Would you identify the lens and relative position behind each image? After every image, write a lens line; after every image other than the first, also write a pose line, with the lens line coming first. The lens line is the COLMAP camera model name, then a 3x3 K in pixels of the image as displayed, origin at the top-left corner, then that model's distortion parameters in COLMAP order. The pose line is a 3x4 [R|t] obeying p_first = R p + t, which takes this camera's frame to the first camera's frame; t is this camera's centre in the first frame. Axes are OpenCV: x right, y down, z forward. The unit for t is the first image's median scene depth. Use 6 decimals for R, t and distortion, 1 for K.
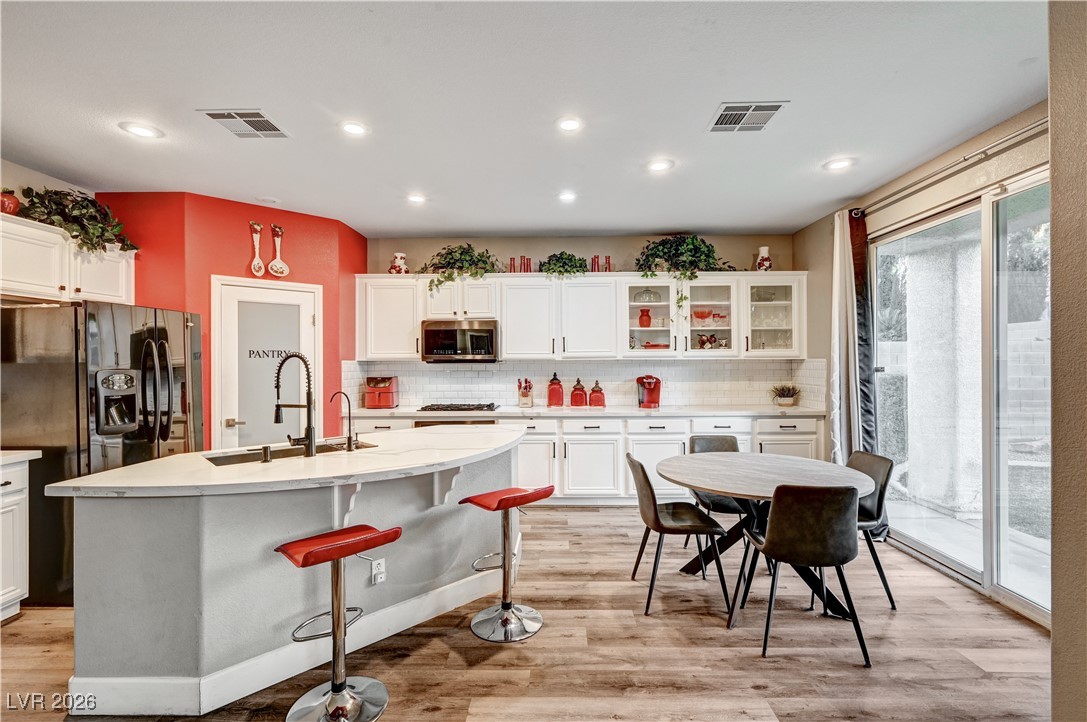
lens RADIAL K [[483.4, 0, 548.1], [0, 483.4, 362.0], [0, 0, 1]] dist [-0.005394, 0.002313]
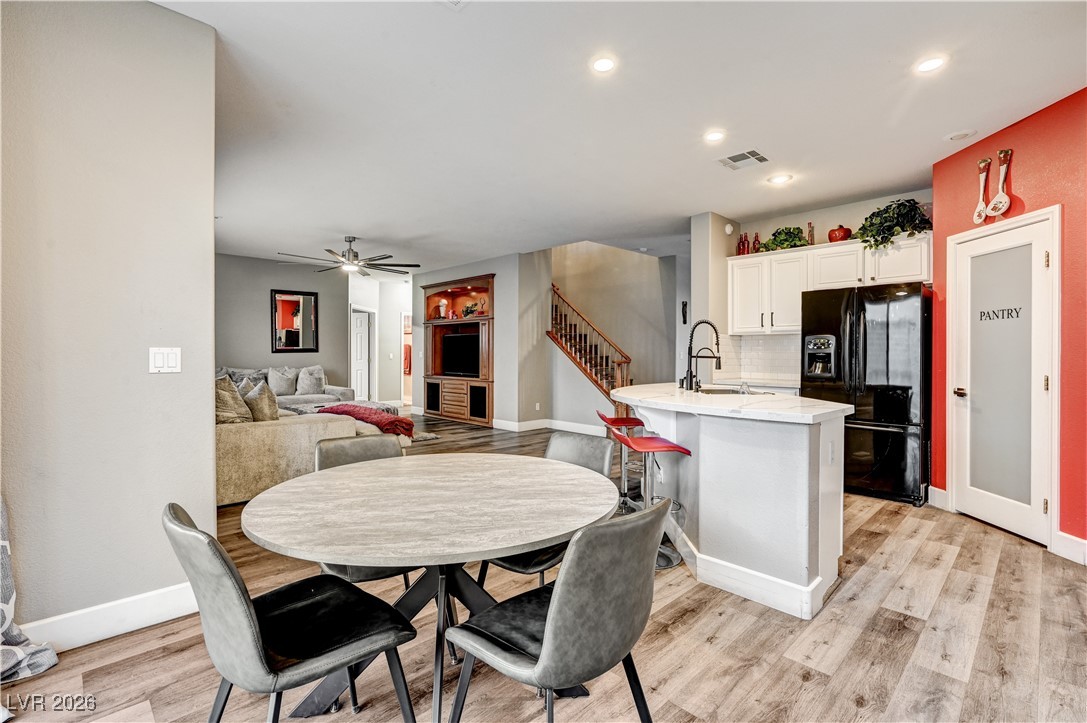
lens RADIAL K [[483.4, 0, 544.0], [0, 483.4, 355.8], [0, 0, 1]] dist [-0.005394, 0.002313]
pose [[-0.705211, 0.008519, -0.708946, 0.657988], [0.000474, 0.999933, 0.011544, 0.054172], [0.708997, 0.007805, -0.705168, 1.287416]]
